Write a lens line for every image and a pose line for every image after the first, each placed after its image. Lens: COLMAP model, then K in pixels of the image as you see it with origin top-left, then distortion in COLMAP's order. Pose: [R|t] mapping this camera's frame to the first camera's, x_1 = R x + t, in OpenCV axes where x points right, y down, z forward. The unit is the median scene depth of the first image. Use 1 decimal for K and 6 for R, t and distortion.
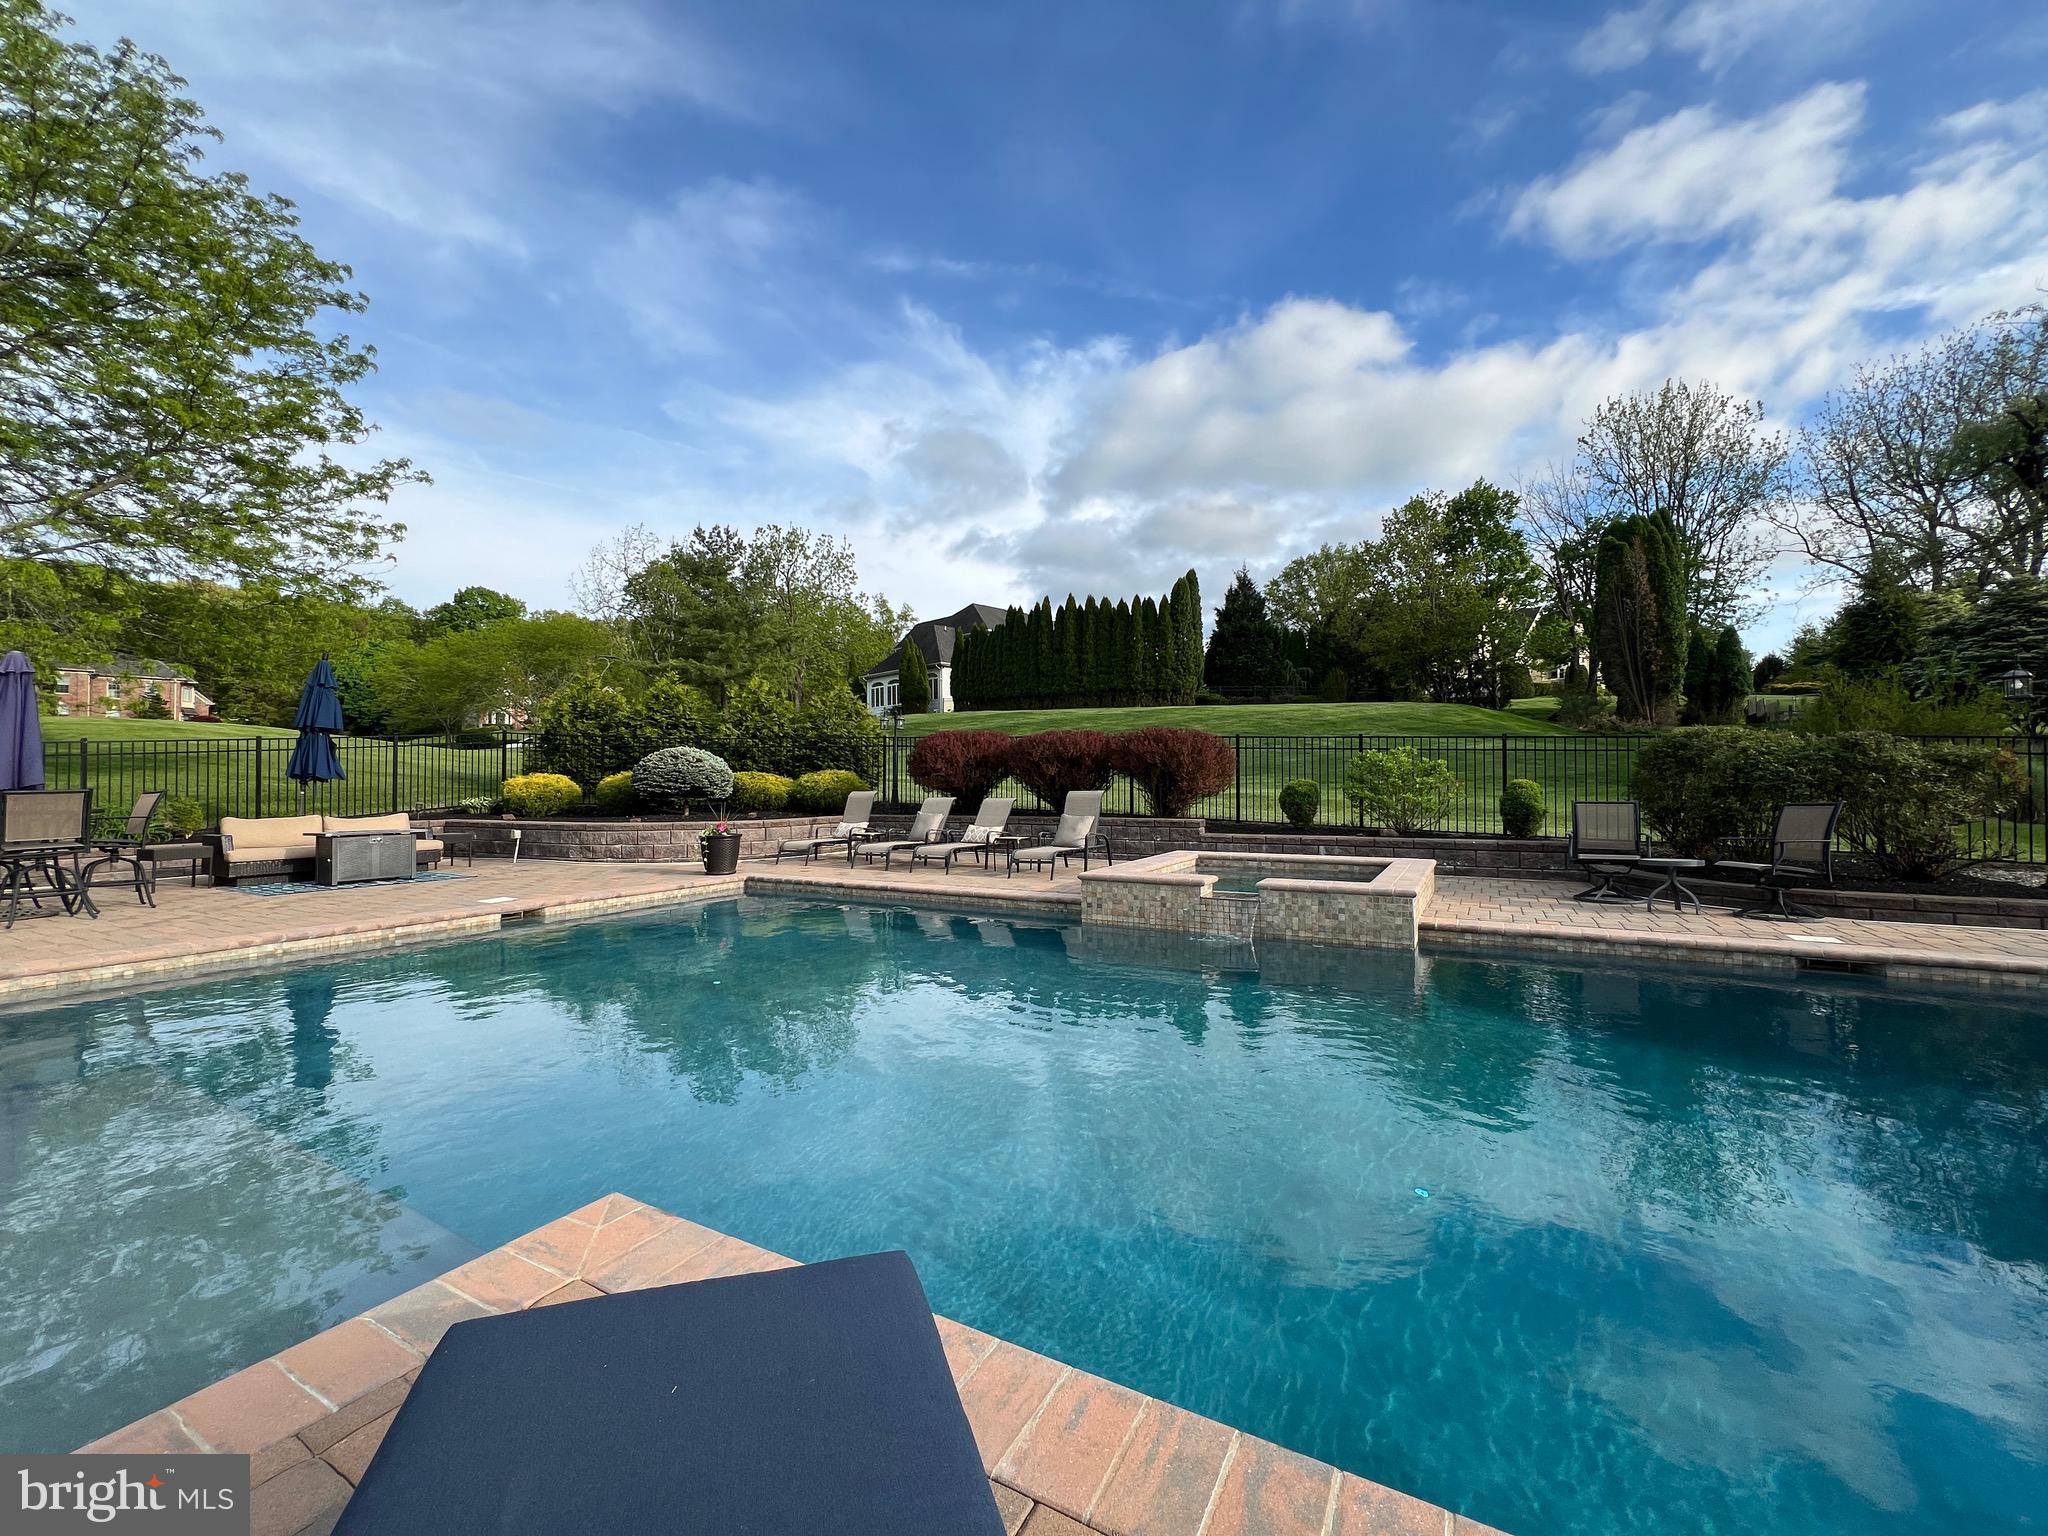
lens RADIAL K [[820.8, 0, 1038.6], [0, 820.8, 774.5], [0, 0, 1]] dist [0.002309, 0.000113]
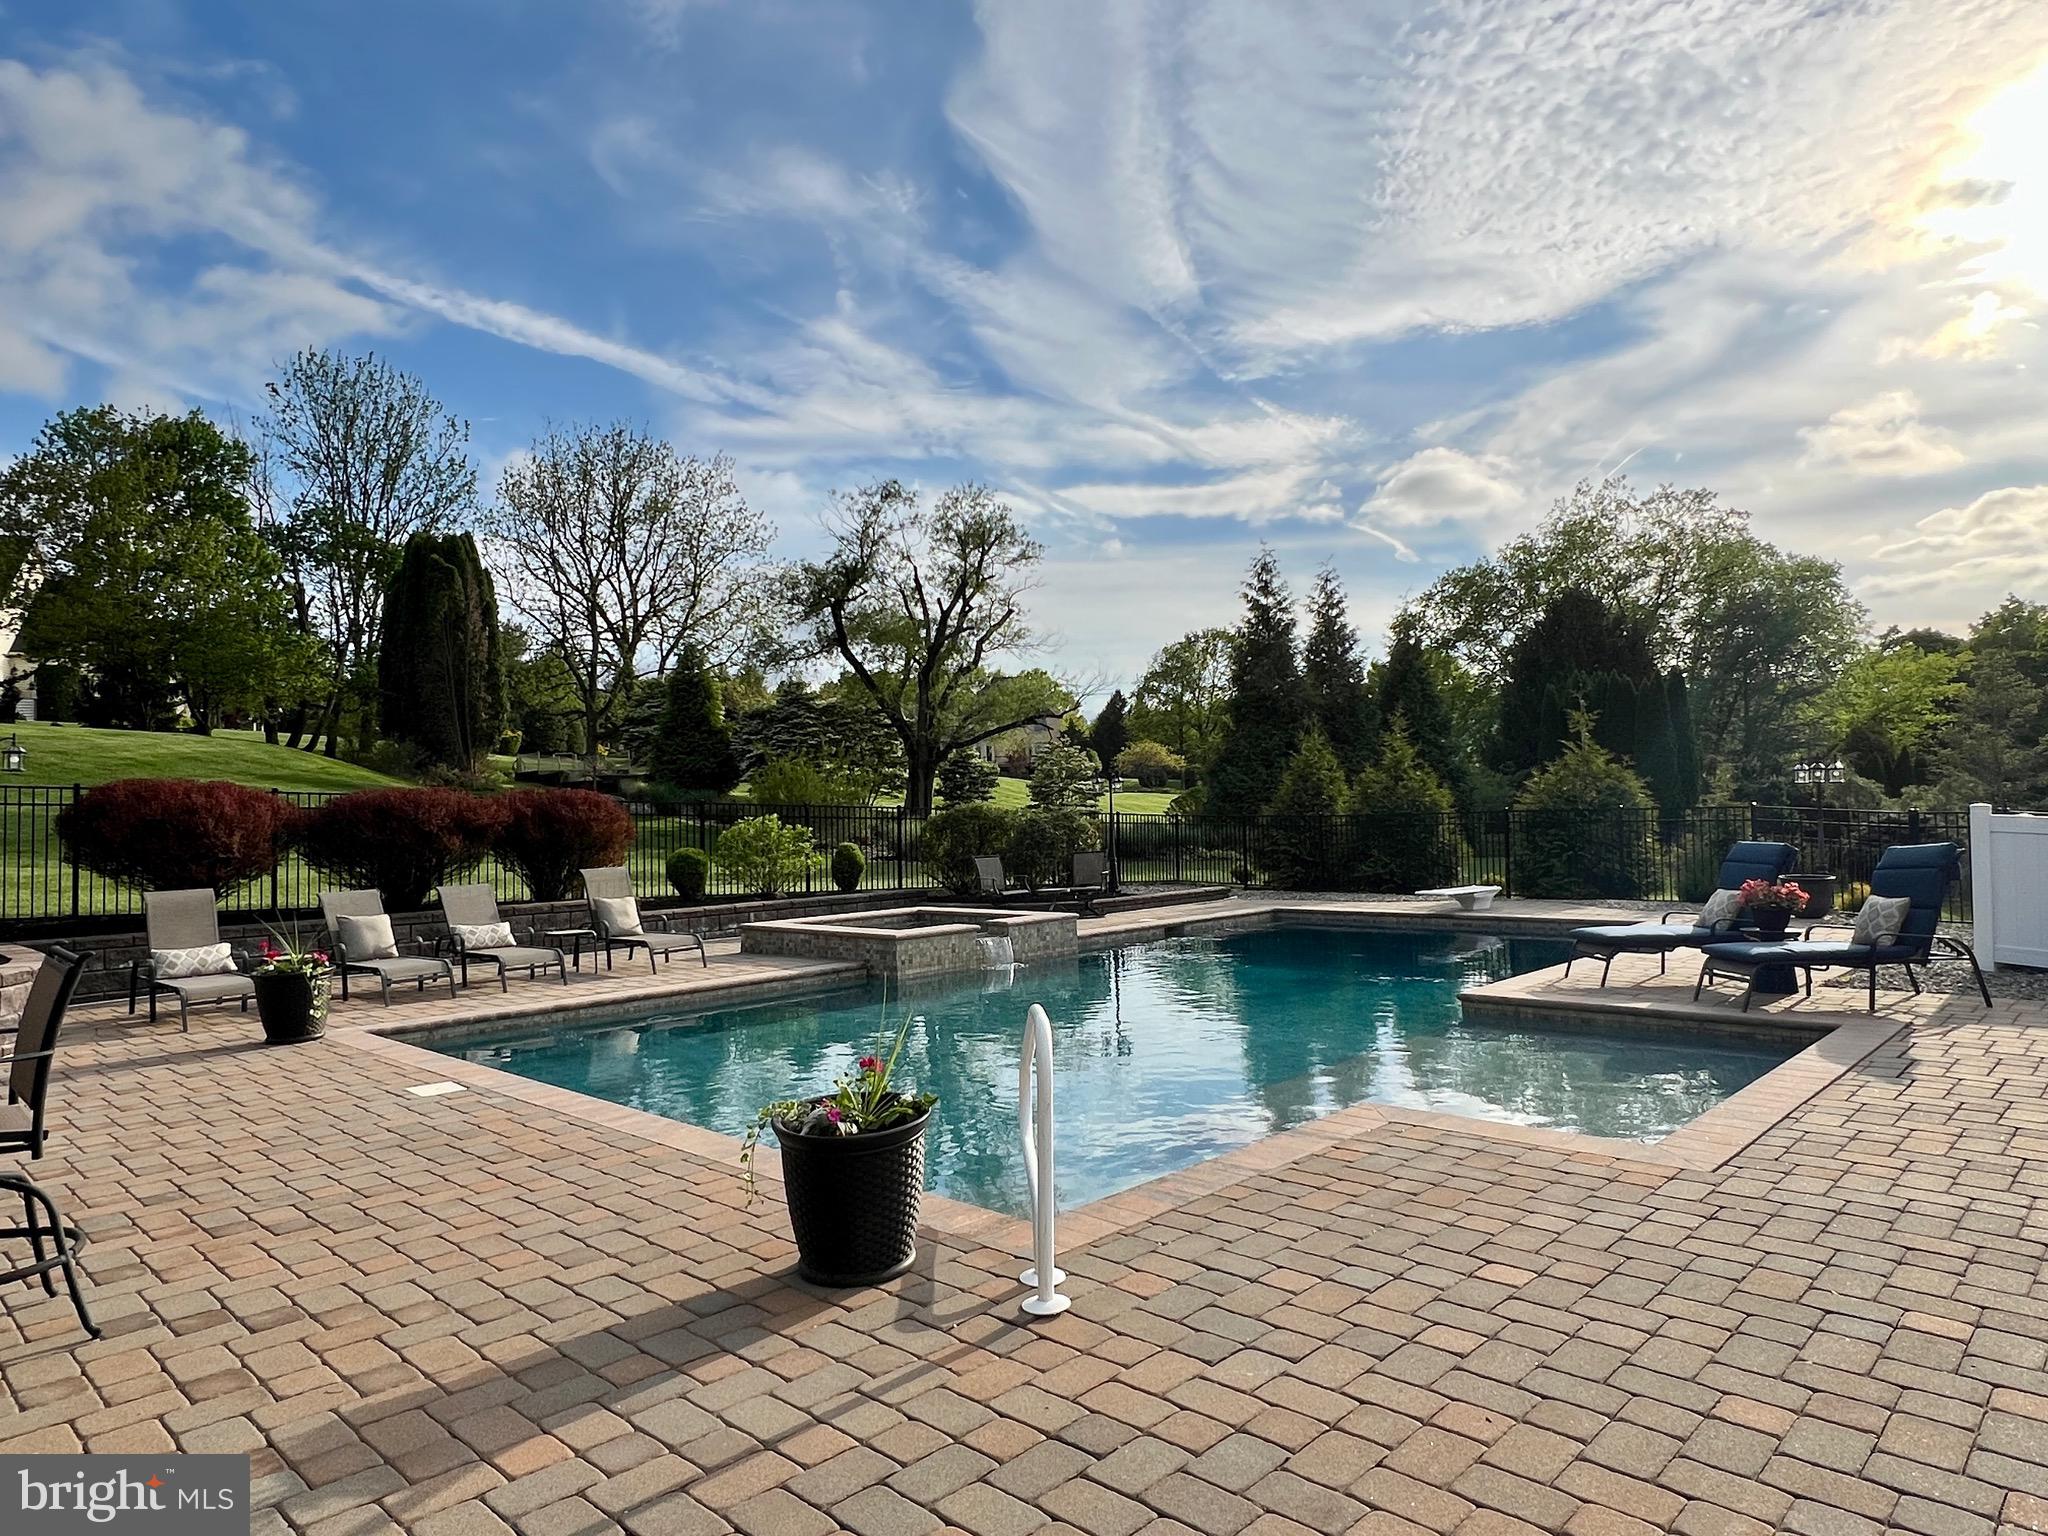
lens RADIAL K [[1259.0, 0, 1012.0], [0, 1259.0, 767.3], [0, 0, 1]] dist [-0.002783, -0.001533]
pose [[0.251210, 0.036016, 0.967262, -1.601654], [0.014583, 0.999053, -0.040987, -0.036735], [-0.967823, 0.024402, 0.250447, 0.414111]]
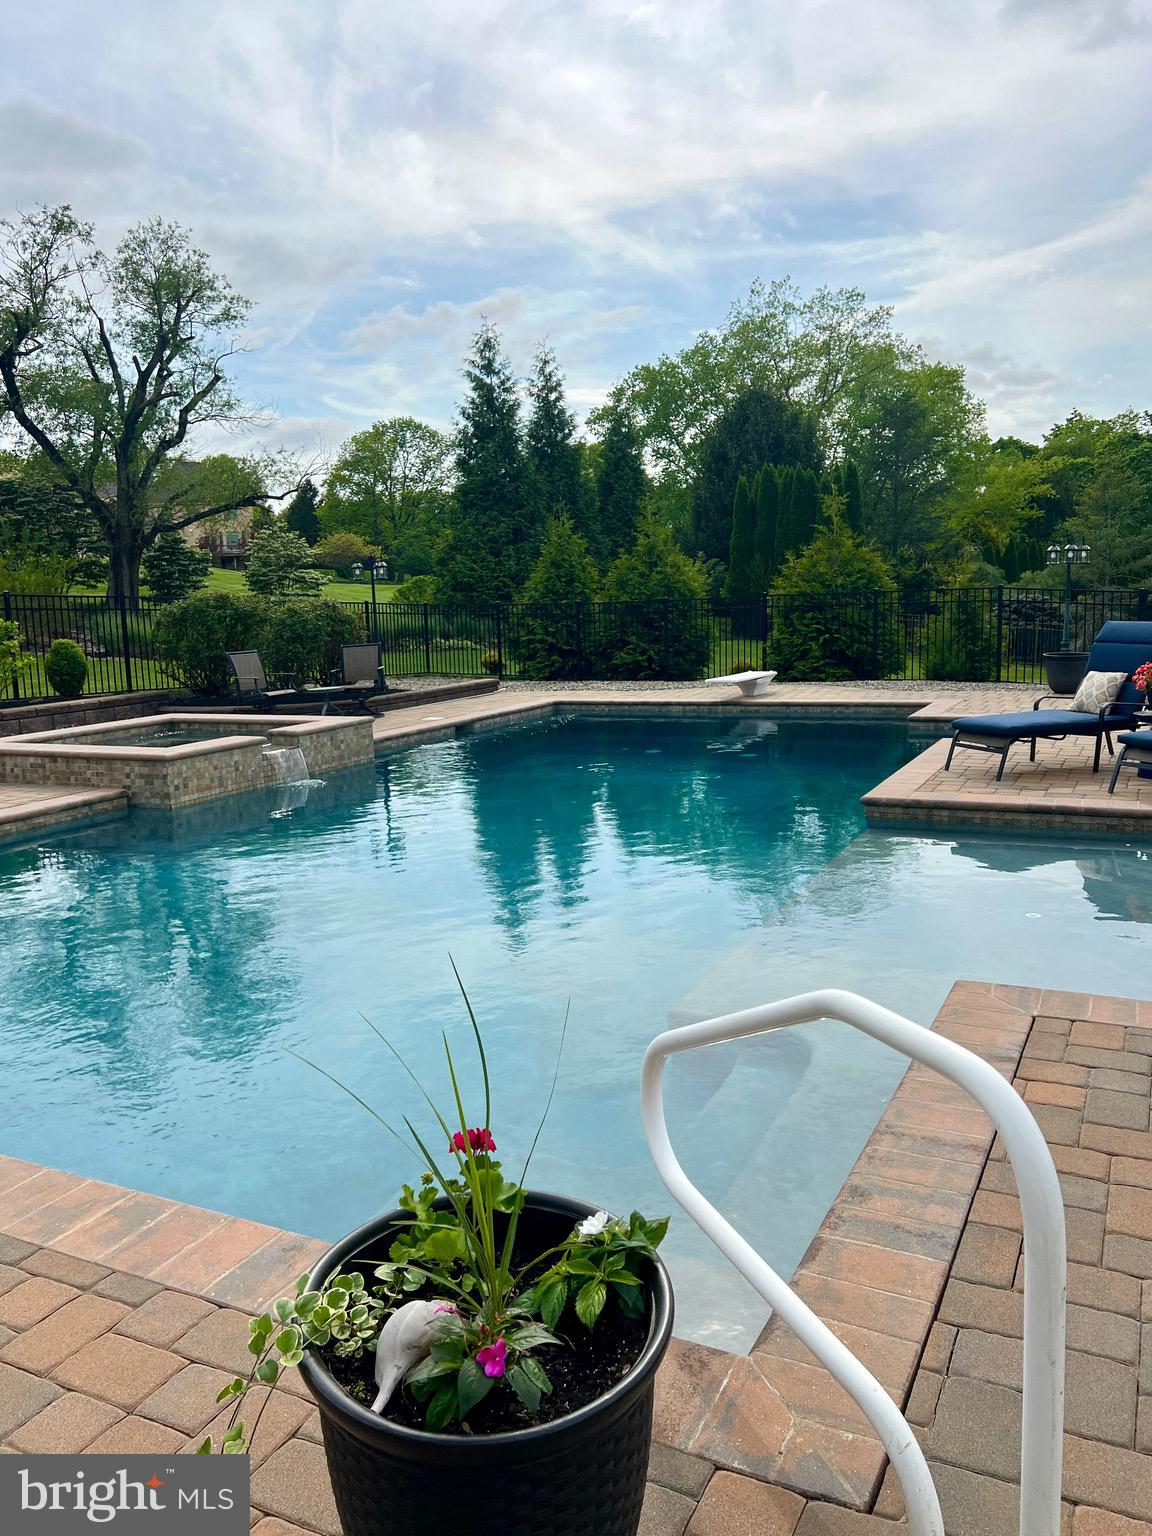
lens RADIAL K [[1189.6, 0, 555.3], [0, 1189.6, 765.9], [0, 0, 1]] dist [0.037960, -0.013017]
pose [[-0.037013, -0.134399, 0.990236, -1.278022], [0.025851, 0.990454, 0.135395, -0.034404], [-0.998980, 0.030610, -0.033185, 0.625818]]
